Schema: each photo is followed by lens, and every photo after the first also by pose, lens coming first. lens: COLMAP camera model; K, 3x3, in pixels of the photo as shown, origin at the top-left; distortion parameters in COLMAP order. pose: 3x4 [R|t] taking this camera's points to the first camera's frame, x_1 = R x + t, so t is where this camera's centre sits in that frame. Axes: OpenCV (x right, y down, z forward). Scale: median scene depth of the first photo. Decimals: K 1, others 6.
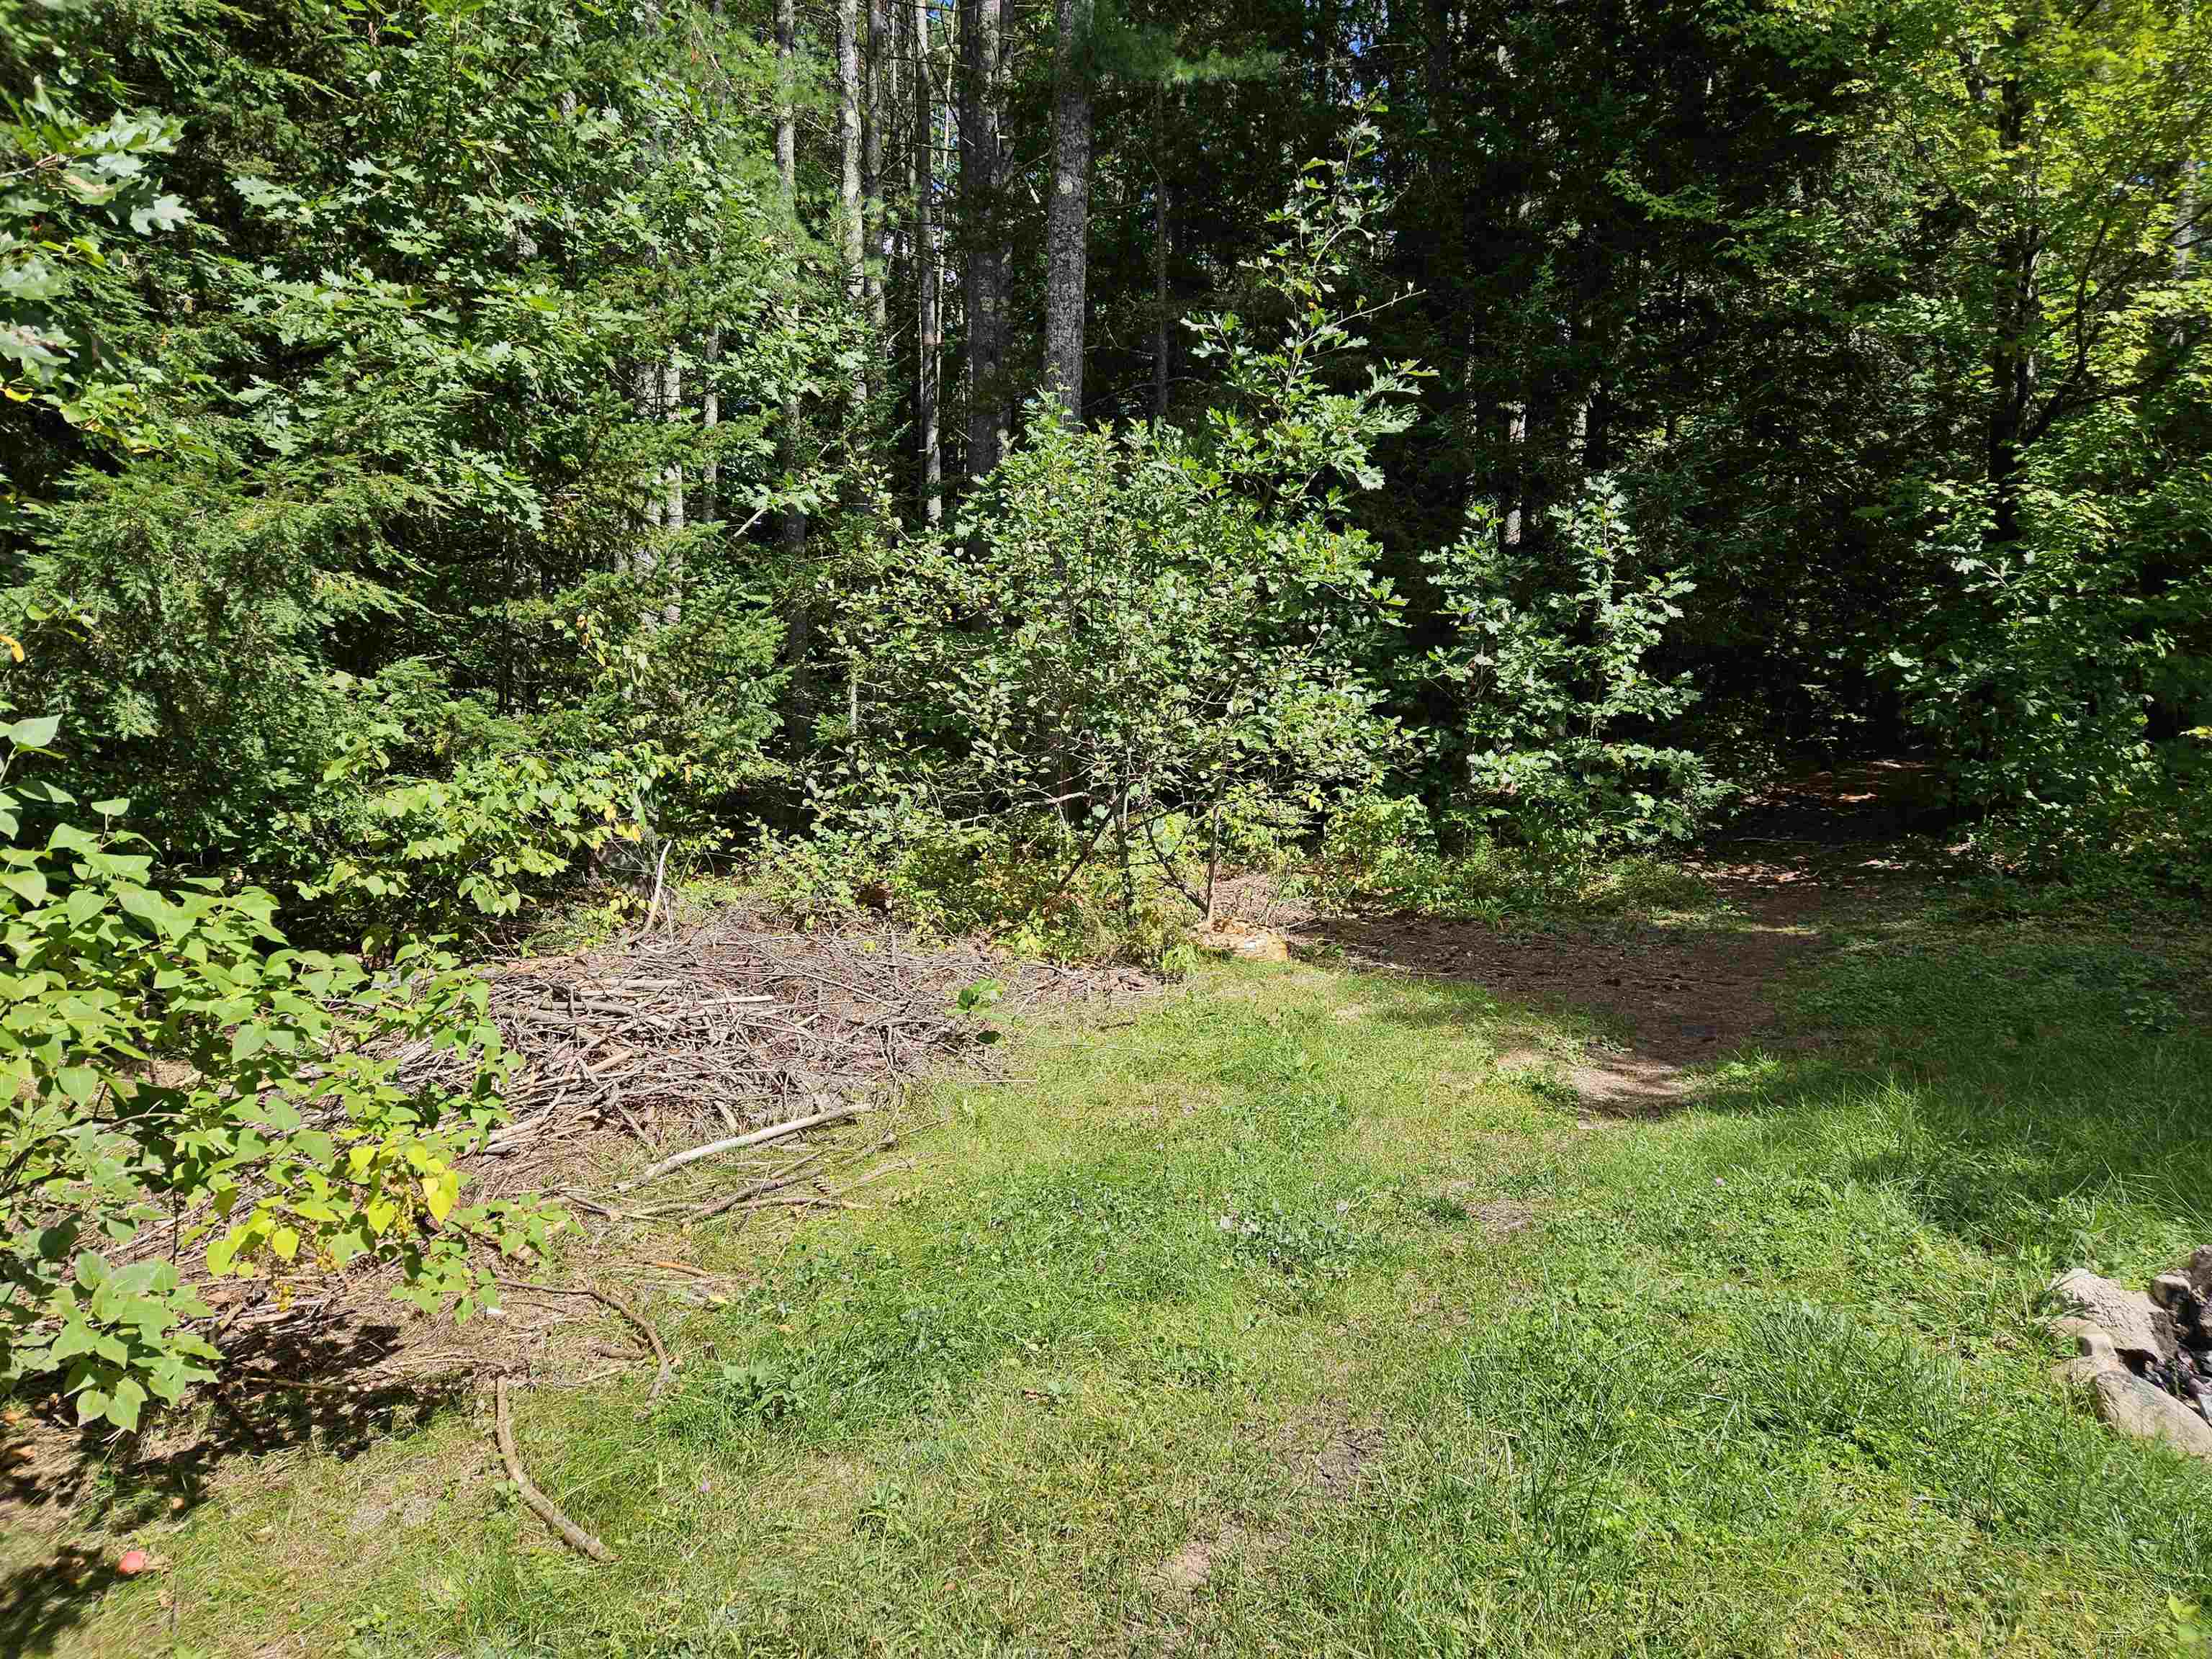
lens RADIAL K [[1474.2, 0, 1143.0], [0, 1474.2, 805.0], [0, 0, 1]] dist [0.080952, -0.060066]
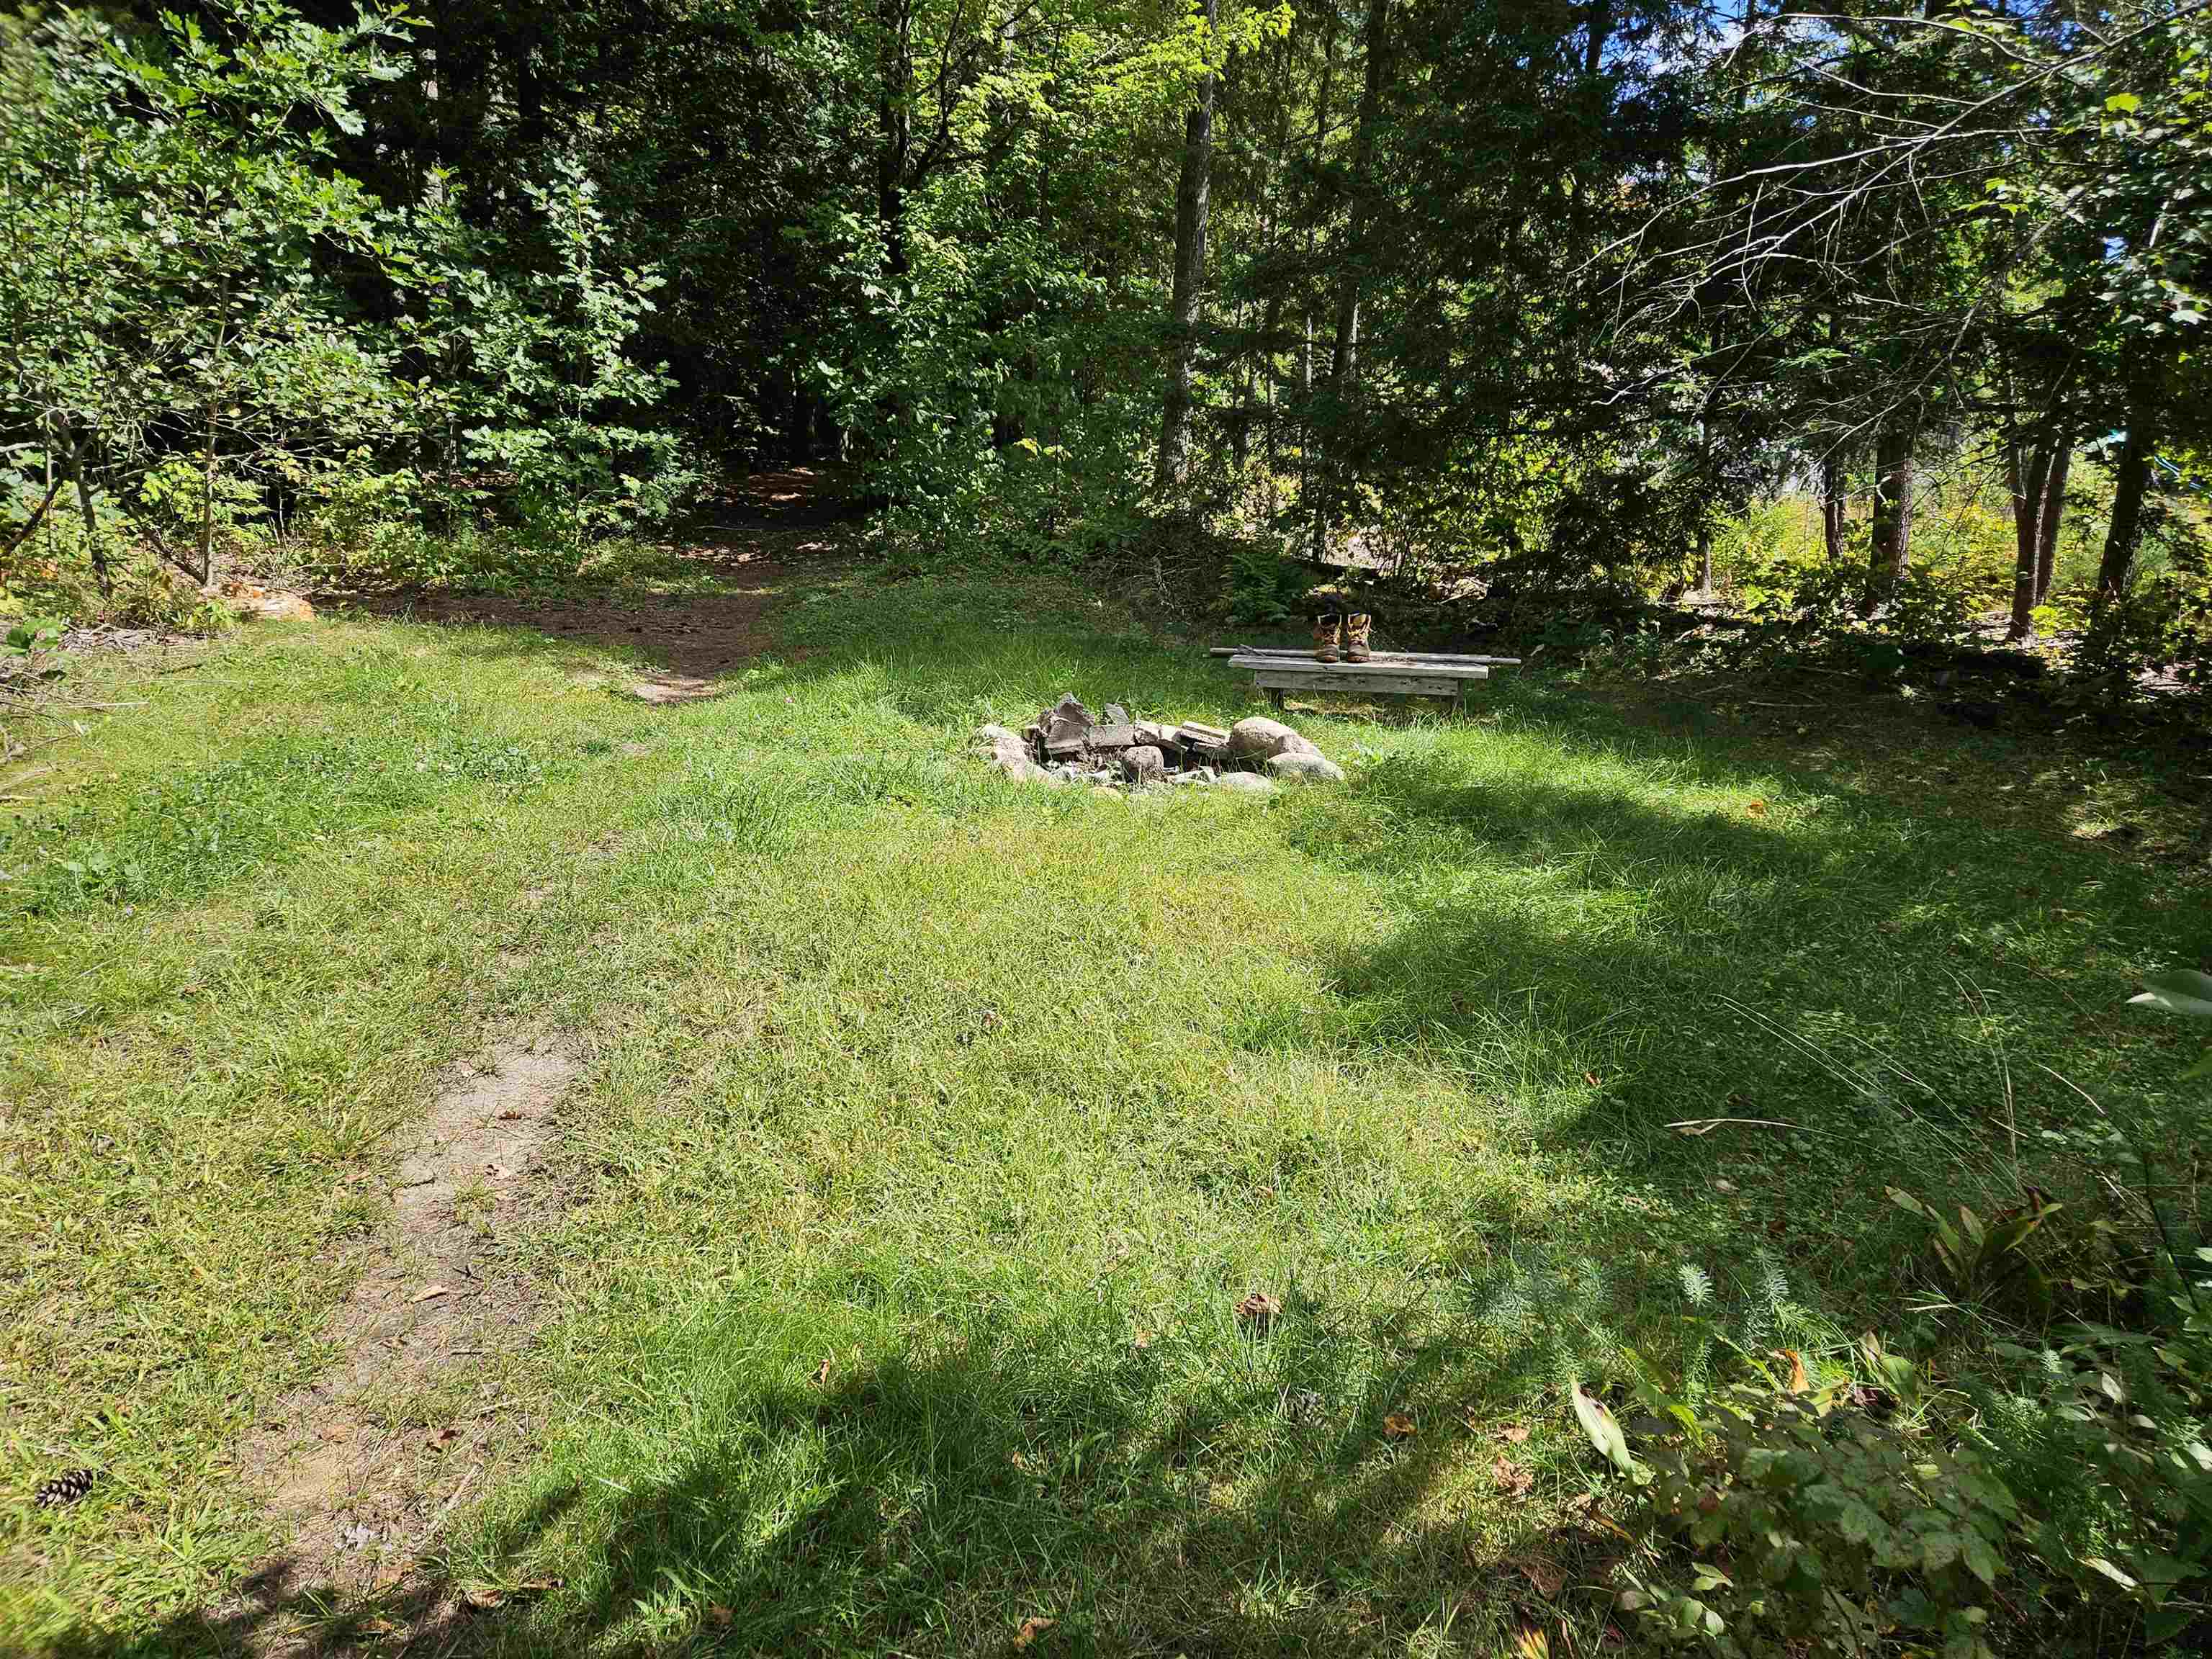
lens RADIAL K [[1467.2, 0, 1106.0], [0, 1467.2, 829.5], [0, 0, 1]] dist [0.076082, -0.052994]
pose [[0.783393, -0.119219, 0.609985, -0.096518], [-0.007168, 0.979633, 0.200671, 0.028005], [-0.621485, -0.161576, 0.766583, -0.119591]]
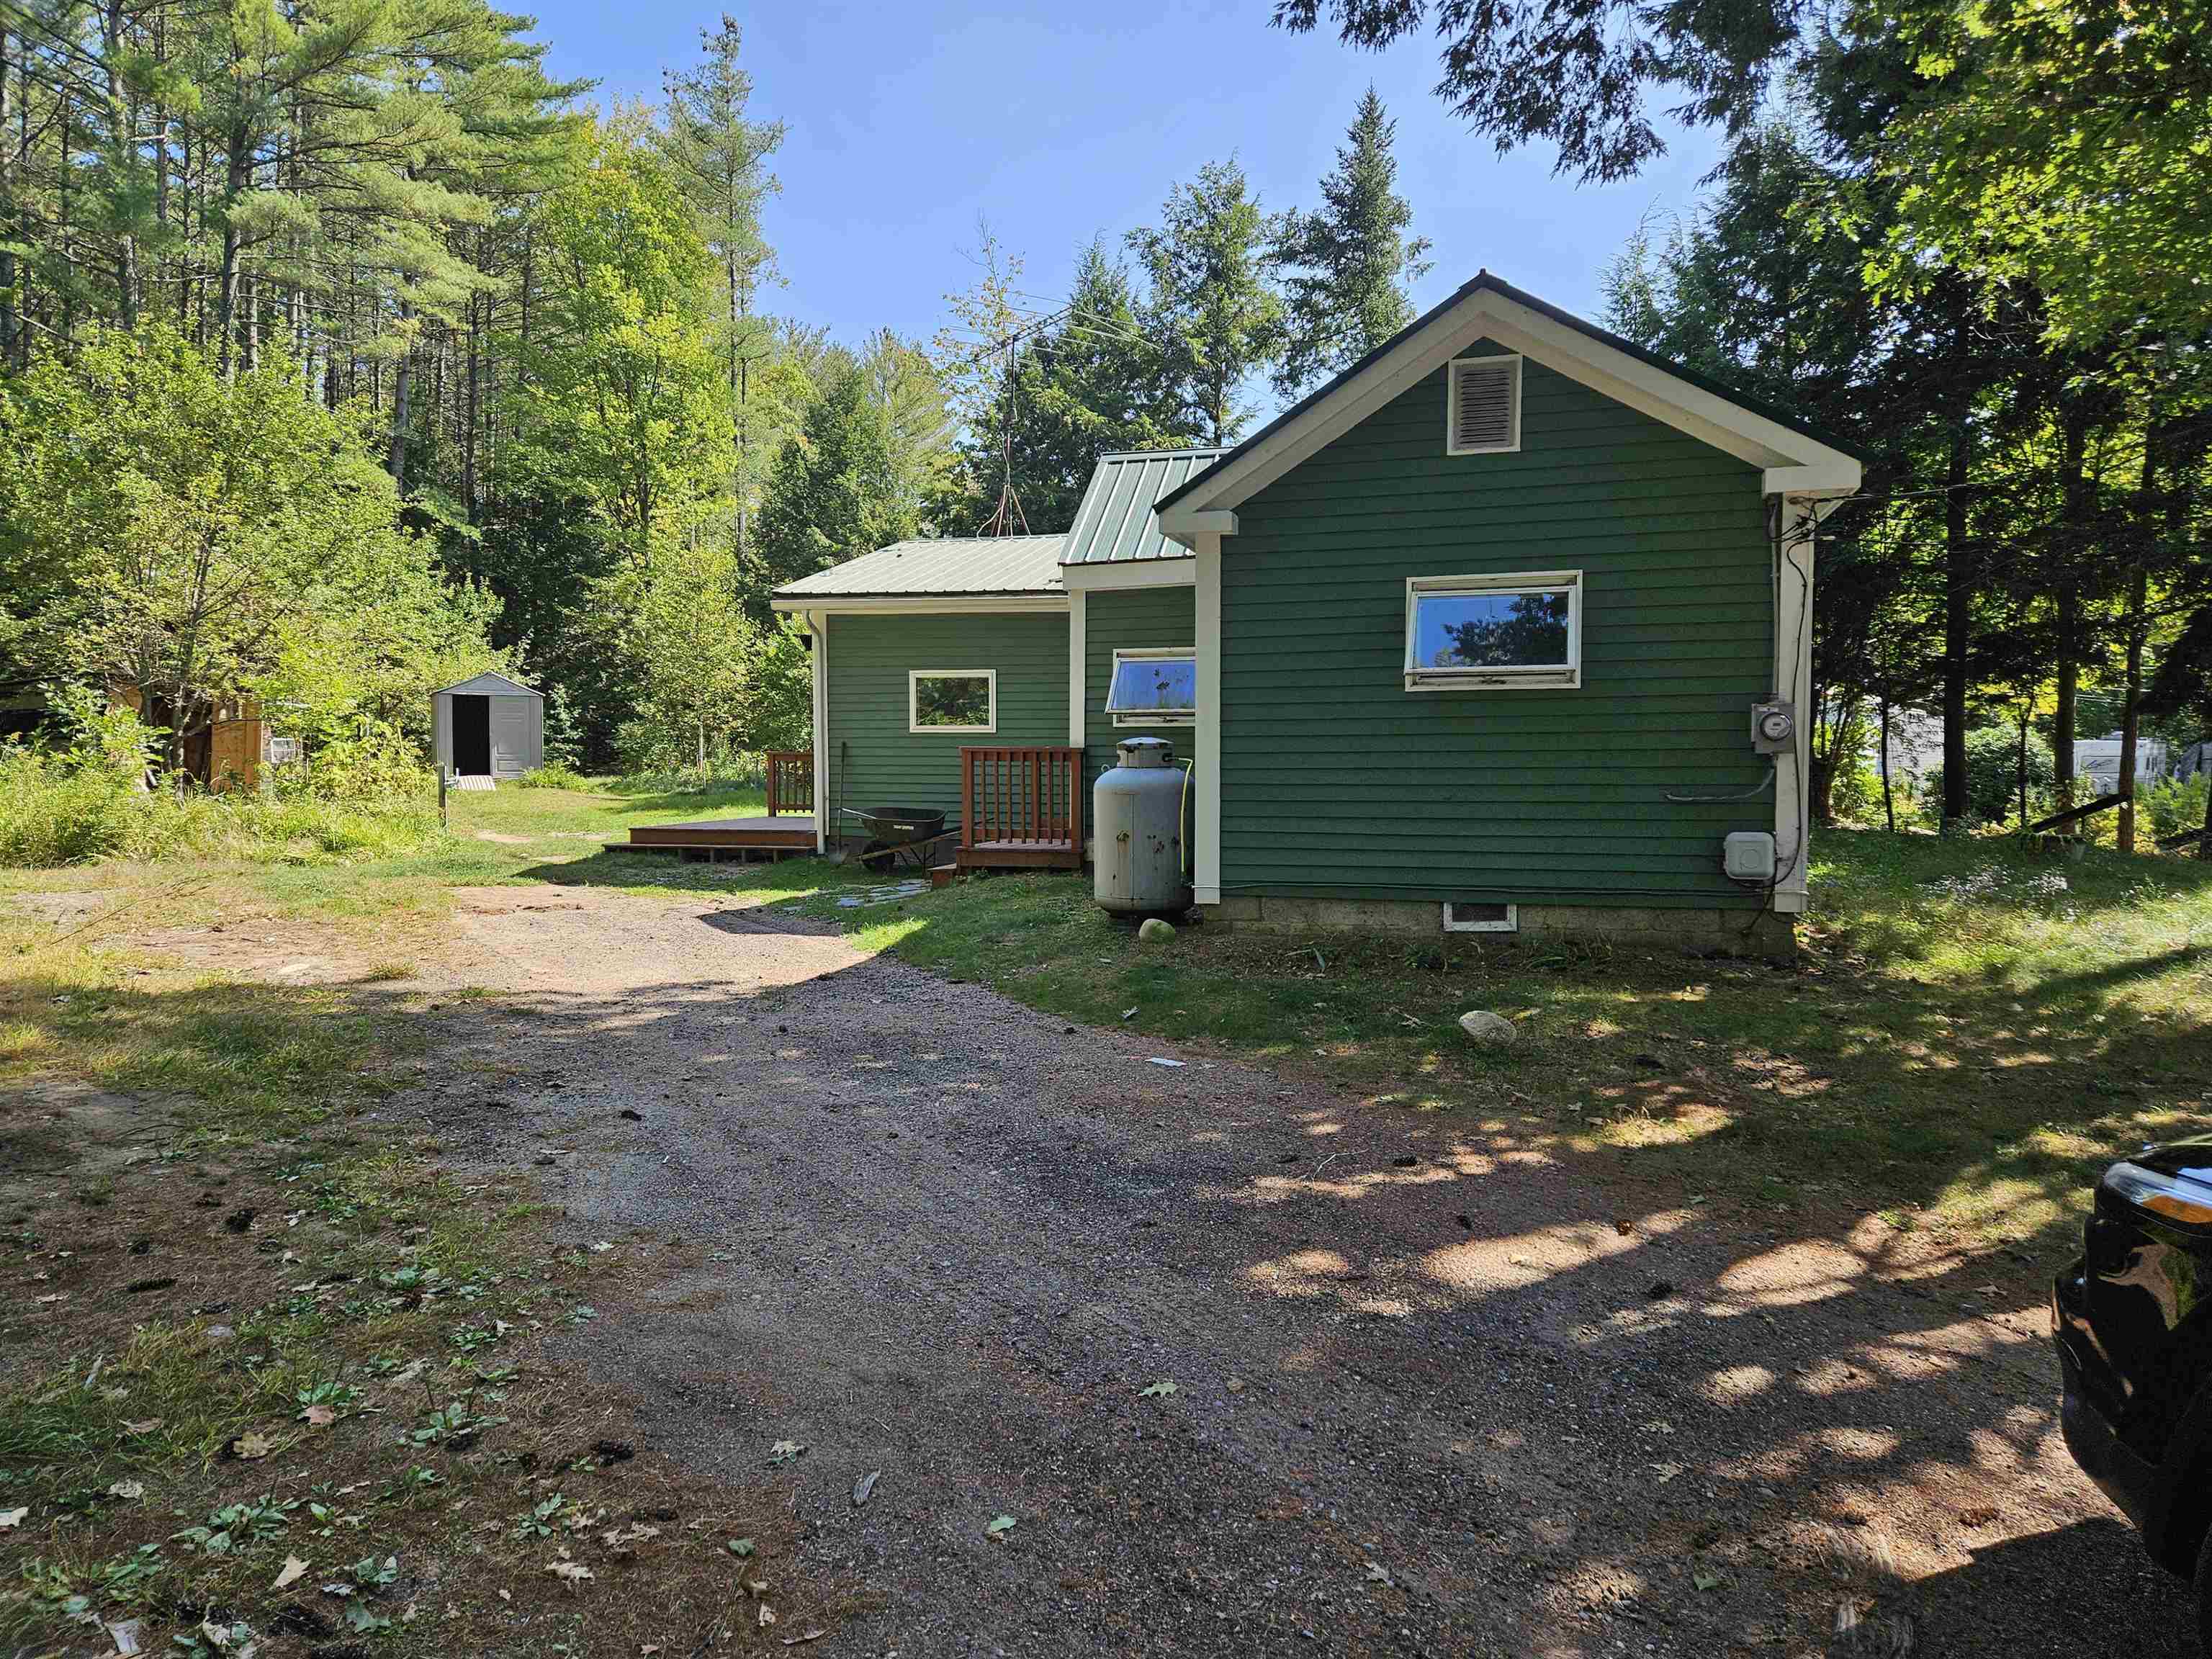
lens RADIAL K [[1475.6, 0, 1091.5], [0, 1475.6, 813.5], [0, 0, 1]] dist [0.084372, -0.072943]
pose [[0.727479, -0.000777, 0.686129, -1.604670], [0.019485, 0.999619, -0.019527, 0.286191], [-0.685853, 0.027575, 0.727218, -3.344364]]
